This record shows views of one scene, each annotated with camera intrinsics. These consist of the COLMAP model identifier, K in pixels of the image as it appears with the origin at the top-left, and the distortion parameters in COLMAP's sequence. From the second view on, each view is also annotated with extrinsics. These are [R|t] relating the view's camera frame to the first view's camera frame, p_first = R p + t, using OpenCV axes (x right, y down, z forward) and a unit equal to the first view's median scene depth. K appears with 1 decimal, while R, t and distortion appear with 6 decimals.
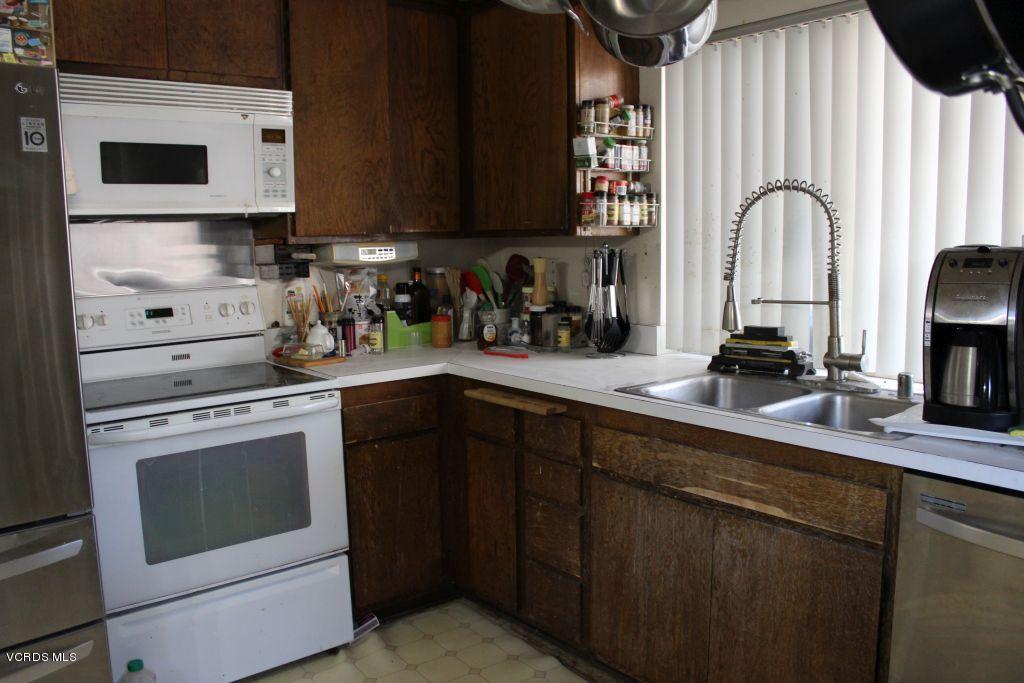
lens RADIAL K [[856.2, 0, 509.0], [0, 856.2, 341.9], [0, 0, 1]] dist [-0.161917, 0.132530]
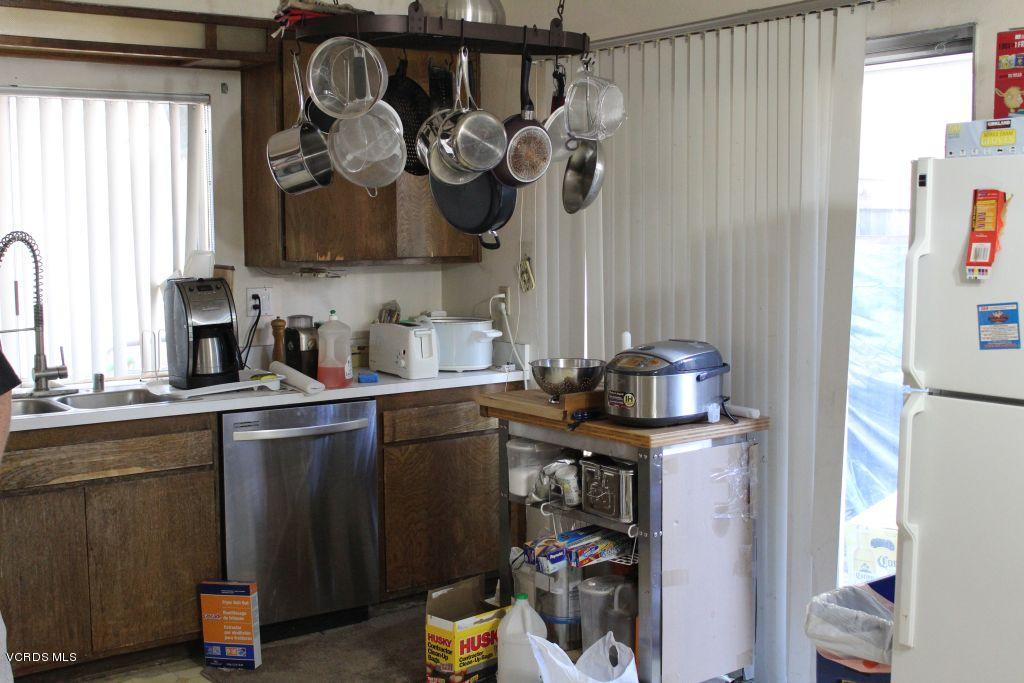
lens RADIAL K [[1265.4, 0, 508.7], [0, 1265.4, 345.7], [0, 0, 1]] dist [-0.027601, 0.000000]
pose [[0.055426, -0.079785, 0.995270, -1.458953], [0.137542, 0.987909, 0.071535, -0.059080], [-0.988944, 0.132927, 0.065730, 0.176892]]
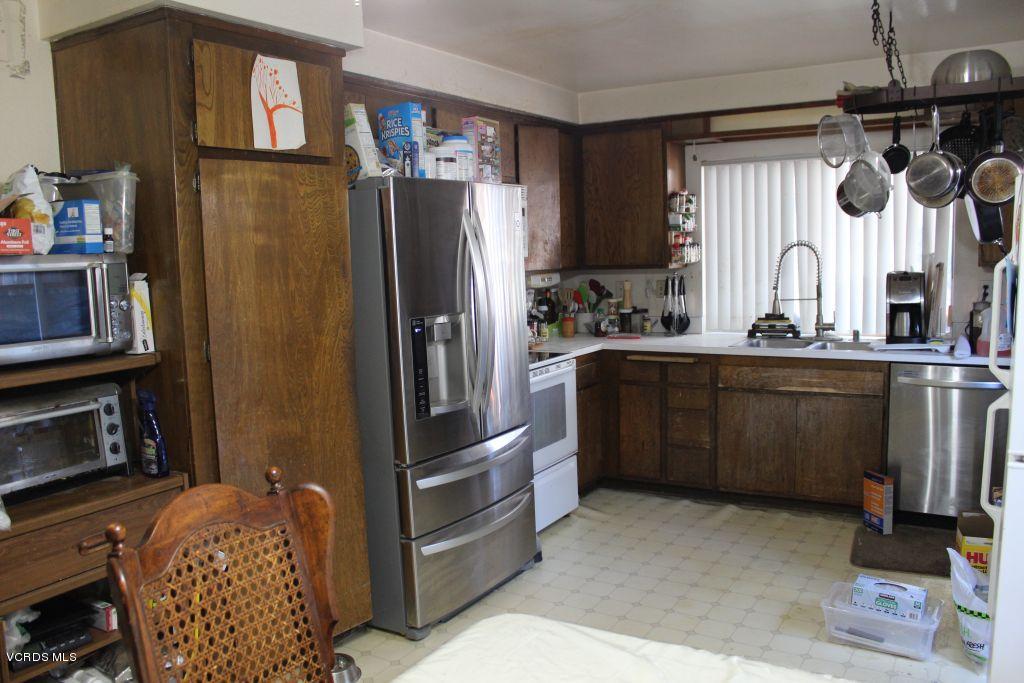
lens RADIAL K [[856.2, 0, 515.8], [0, 856.2, 344.3], [0, 0, 1]] dist [-0.161917, 0.132530]
pose [[0.937379, -0.049959, 0.344710, -1.043239], [0.057723, 0.998257, -0.012290, 0.047727], [-0.343495, 0.031418, 0.938629, -0.697489]]
